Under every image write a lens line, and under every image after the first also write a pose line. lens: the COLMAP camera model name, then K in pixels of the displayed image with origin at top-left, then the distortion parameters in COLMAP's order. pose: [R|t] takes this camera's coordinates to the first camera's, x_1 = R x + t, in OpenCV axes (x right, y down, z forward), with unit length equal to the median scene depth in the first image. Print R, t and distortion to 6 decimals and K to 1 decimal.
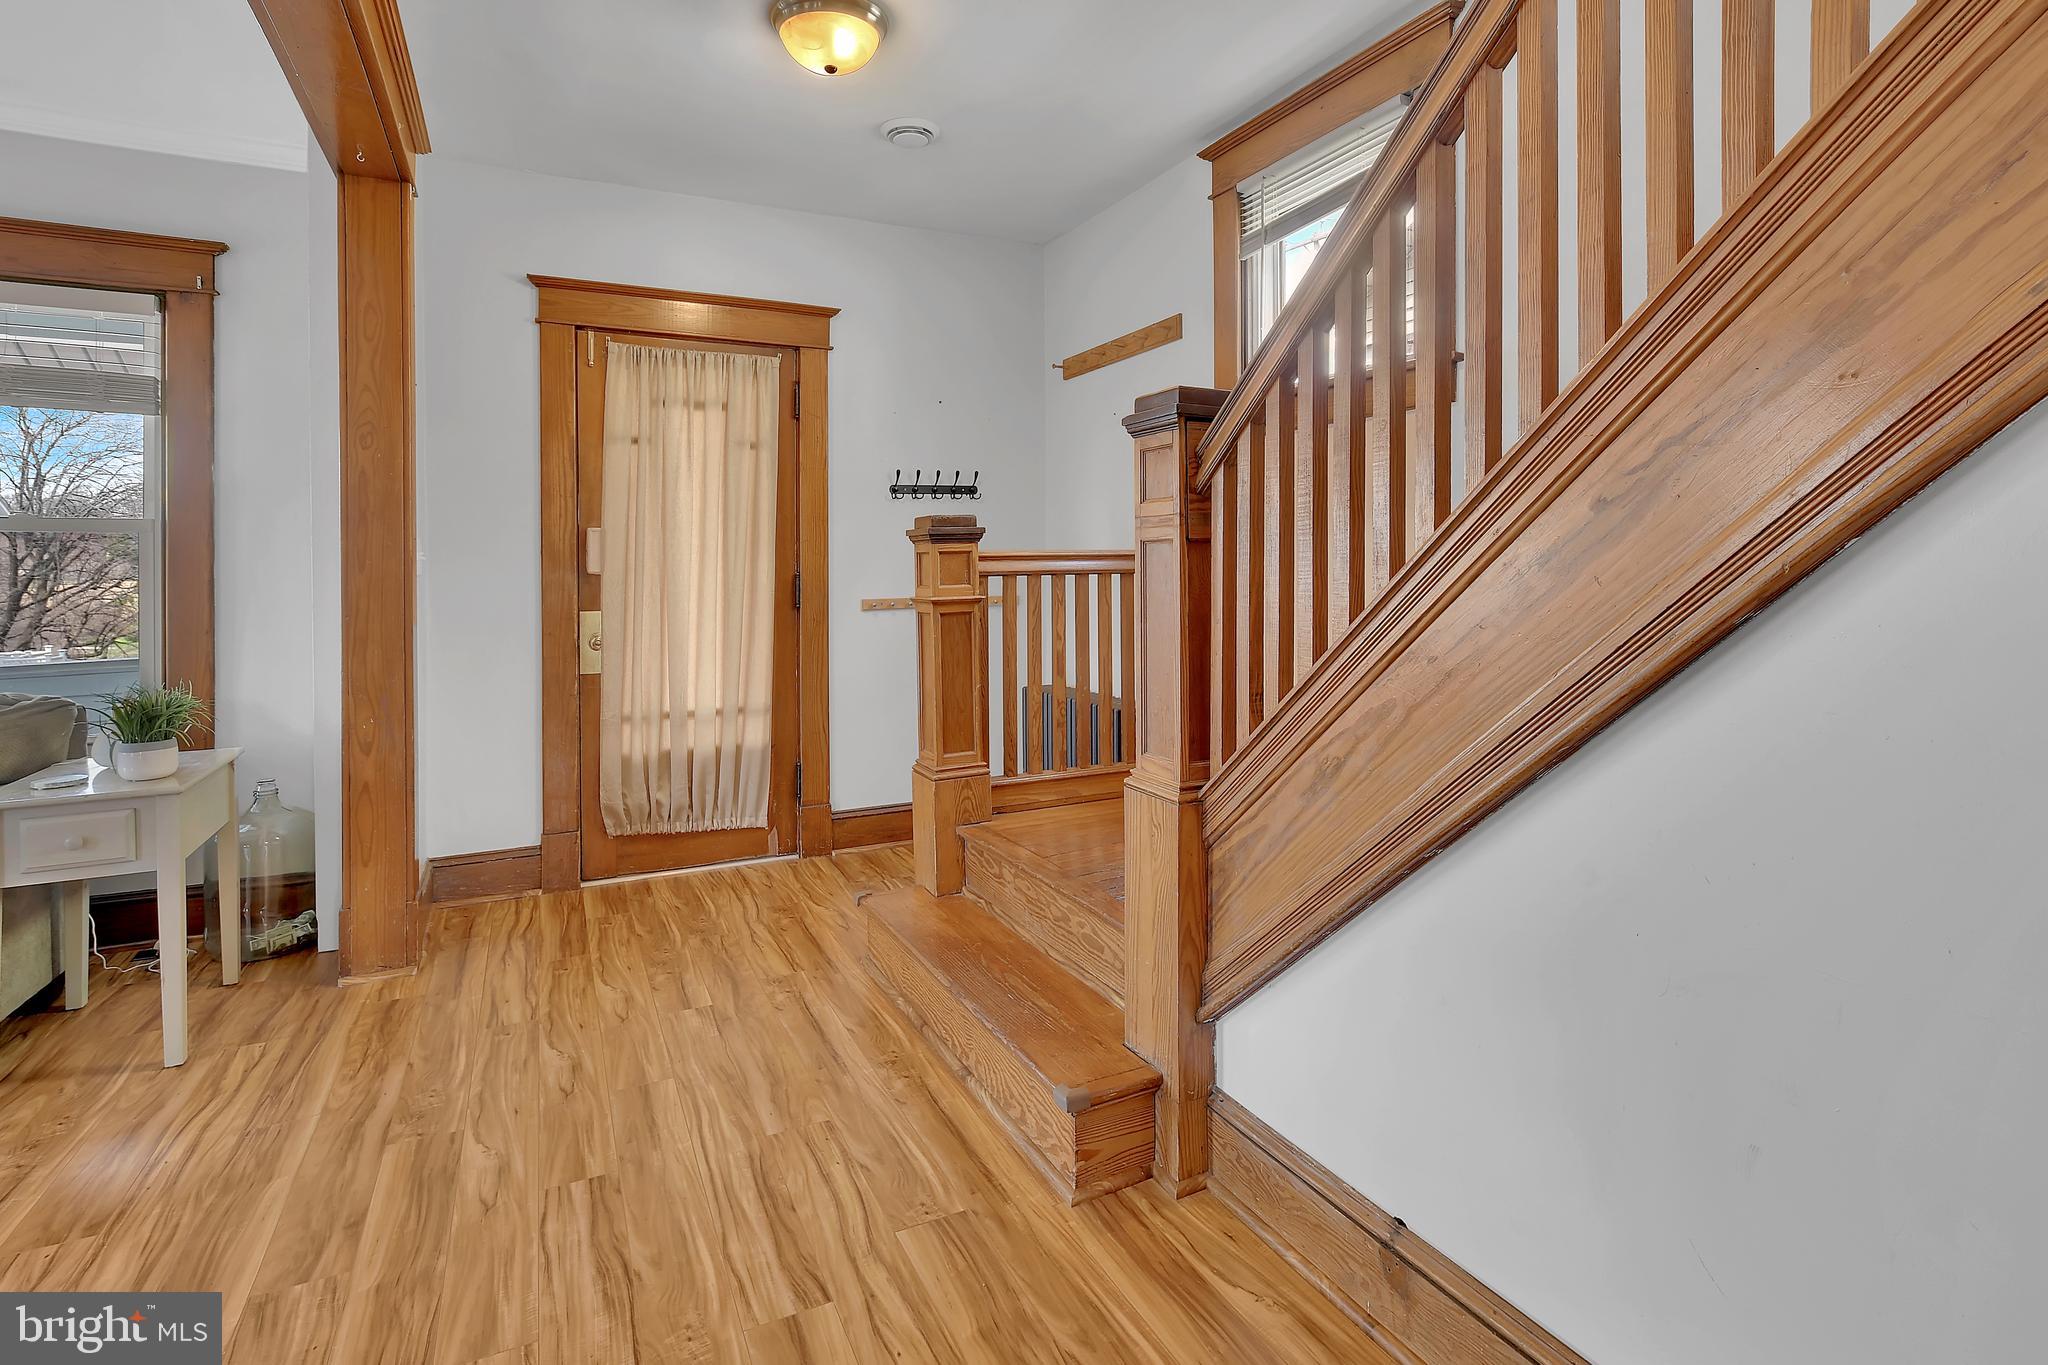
lens RADIAL K [[1011.1, 0, 1037.0], [0, 1011.1, 579.6], [0, 0, 1]] dist [0.001848, -0.003532]
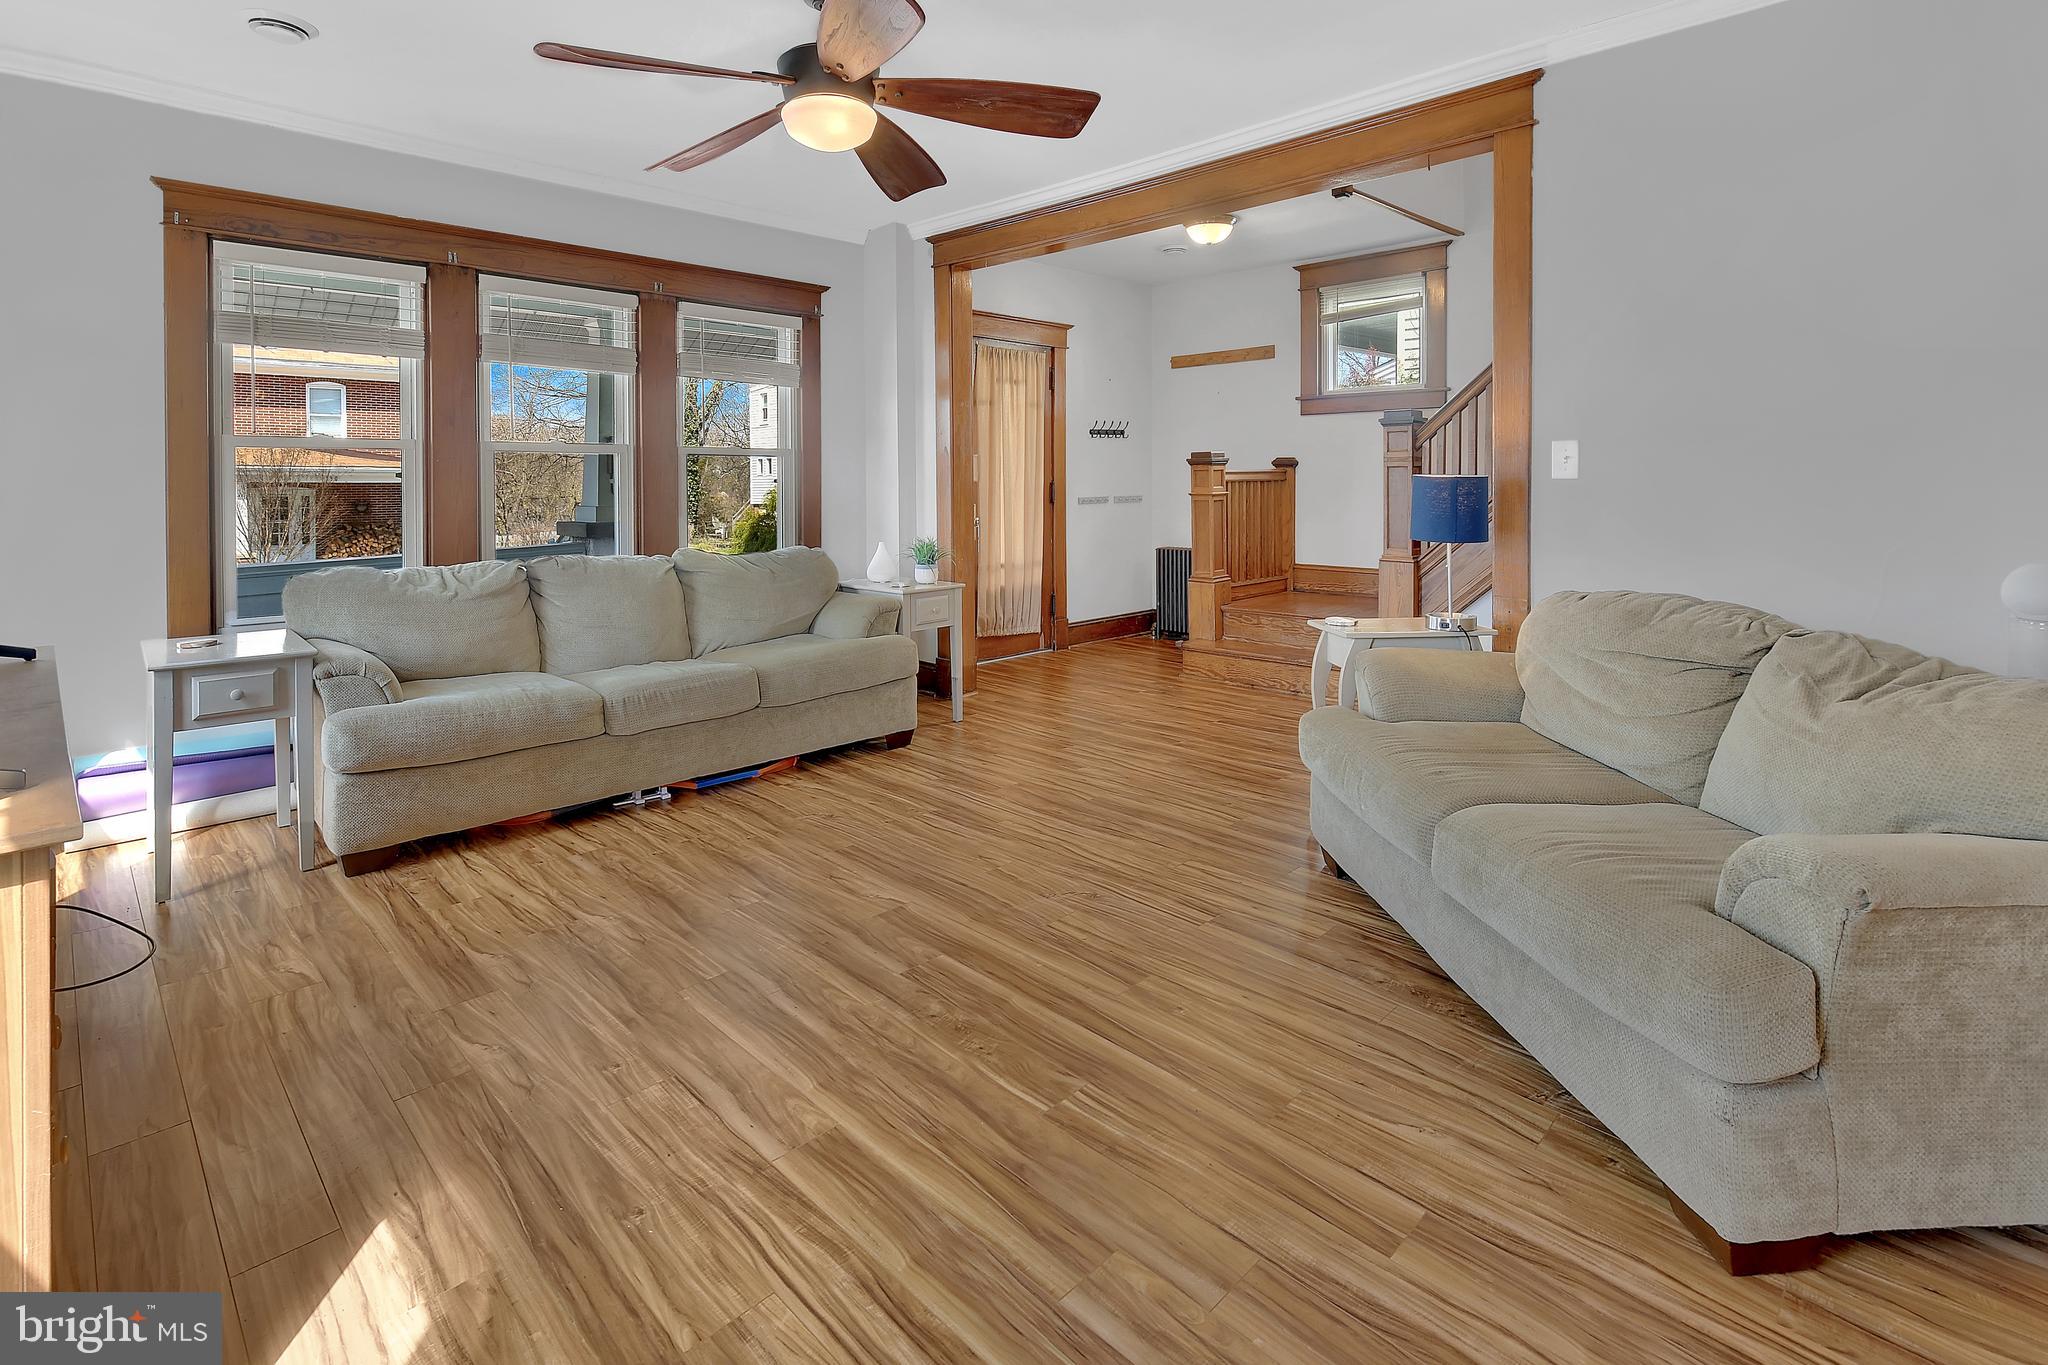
lens RADIAL K [[1011.1, 0, 1074.3], [0, 1011.1, 512.0], [0, 0, 1]] dist [0.001848, -0.003532]
pose [[0.933650, -0.012081, 0.357983, -1.022969], [0.006327, 0.999831, 0.017238, 0.018755], [-0.358131, -0.013829, 0.933569, -0.740486]]
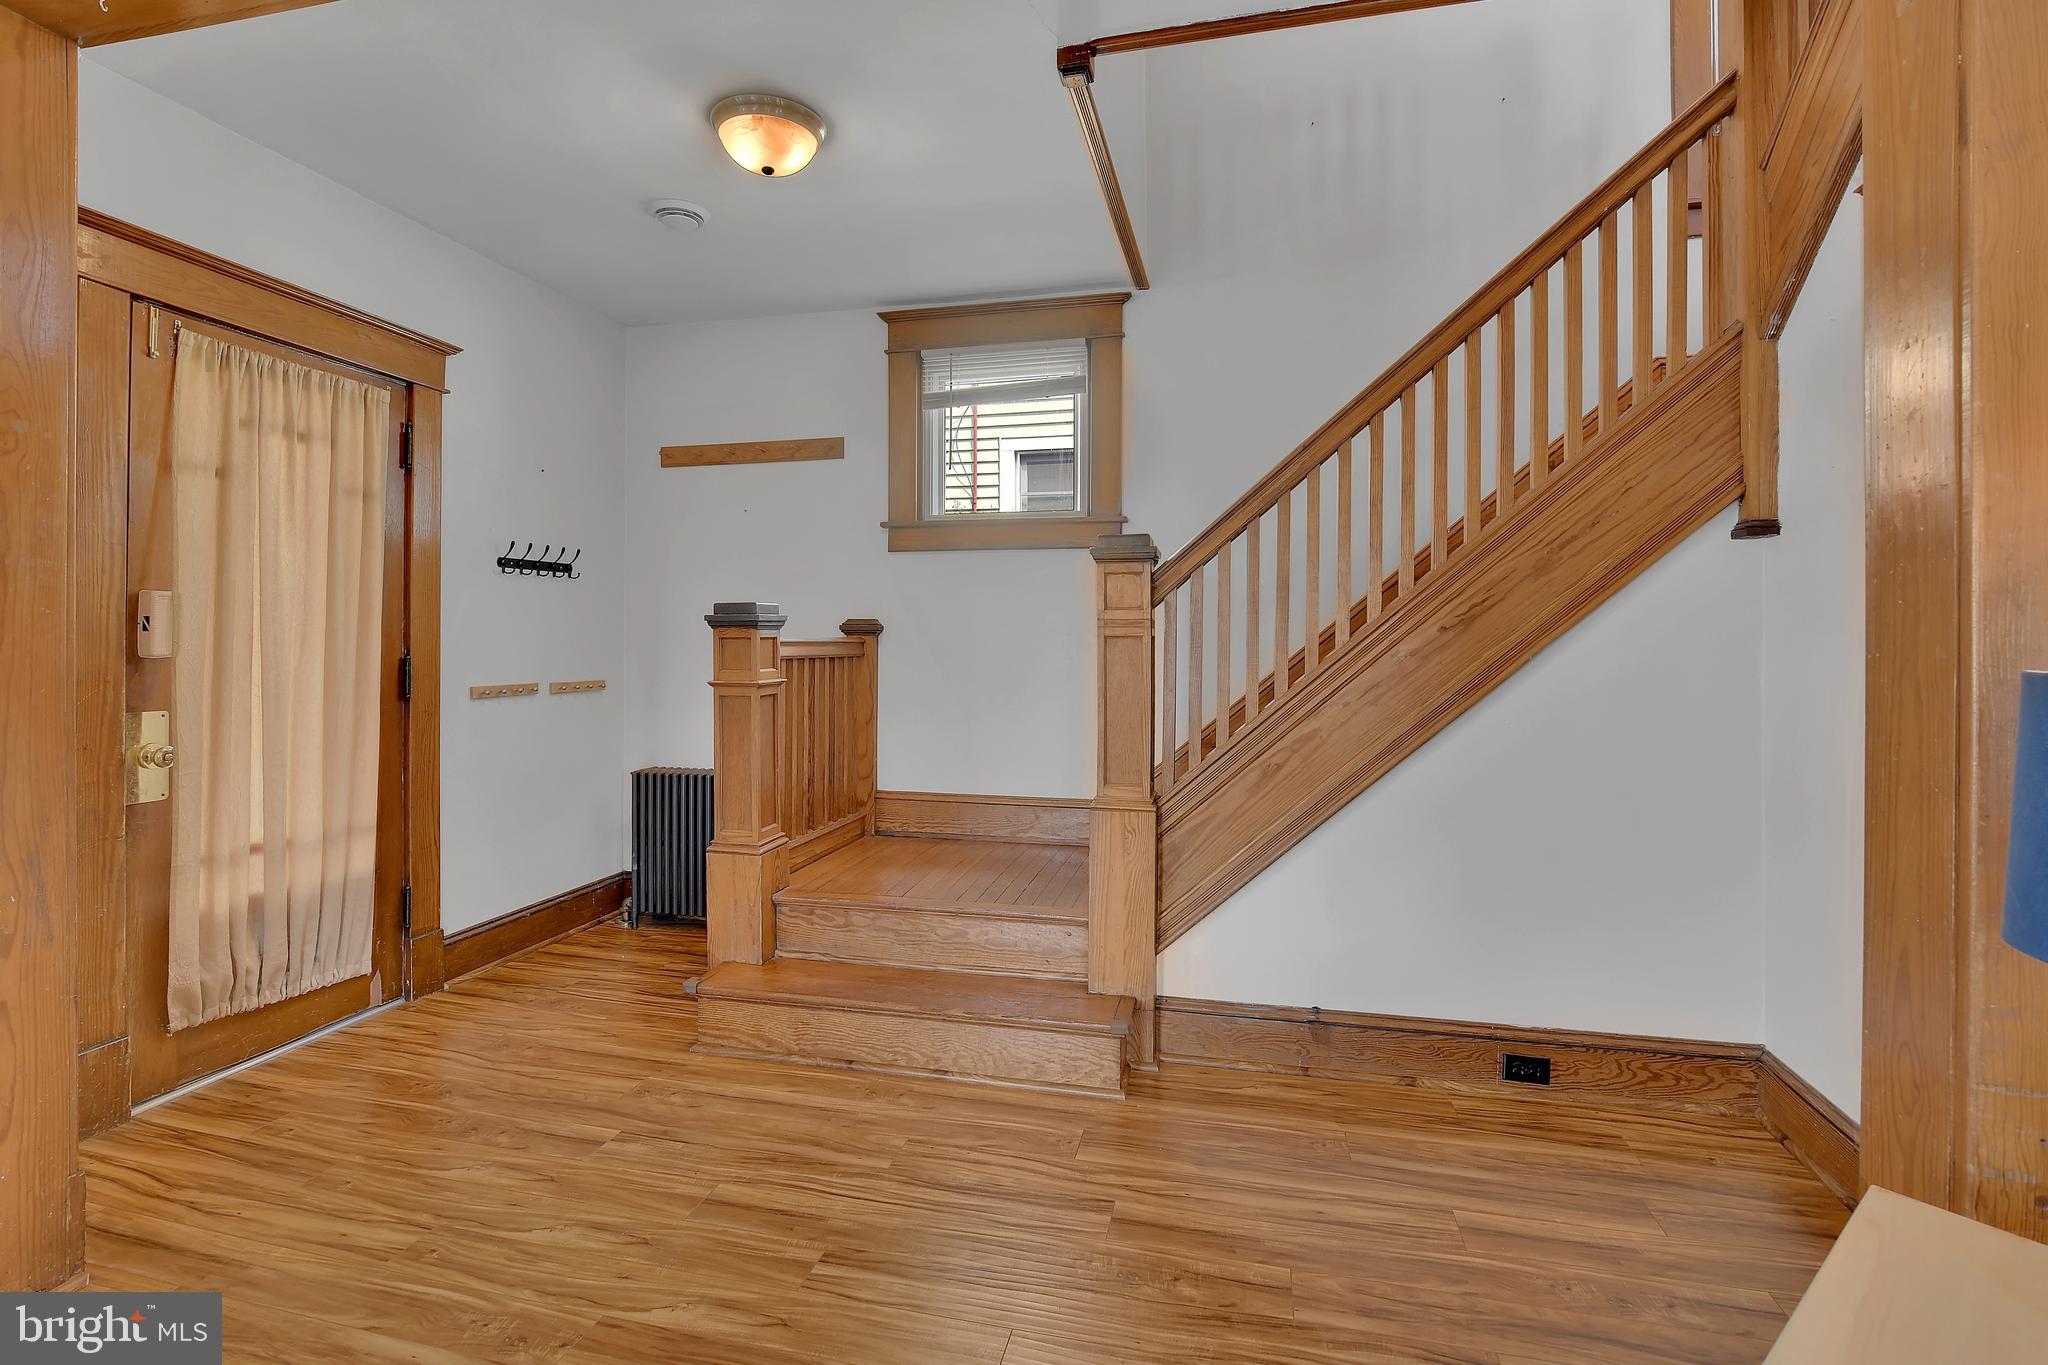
lens RADIAL K [[930.9, 0, 1048.1], [0, 930.9, 656.4], [0, 0, 1]] dist [-0.004768, -0.001926]
pose [[0.631829, 0.002174, 0.775104, -0.626682], [0.002064, 0.999988, -0.004487, -0.002636], [-0.775105, 0.004435, 0.631817, 0.146592]]
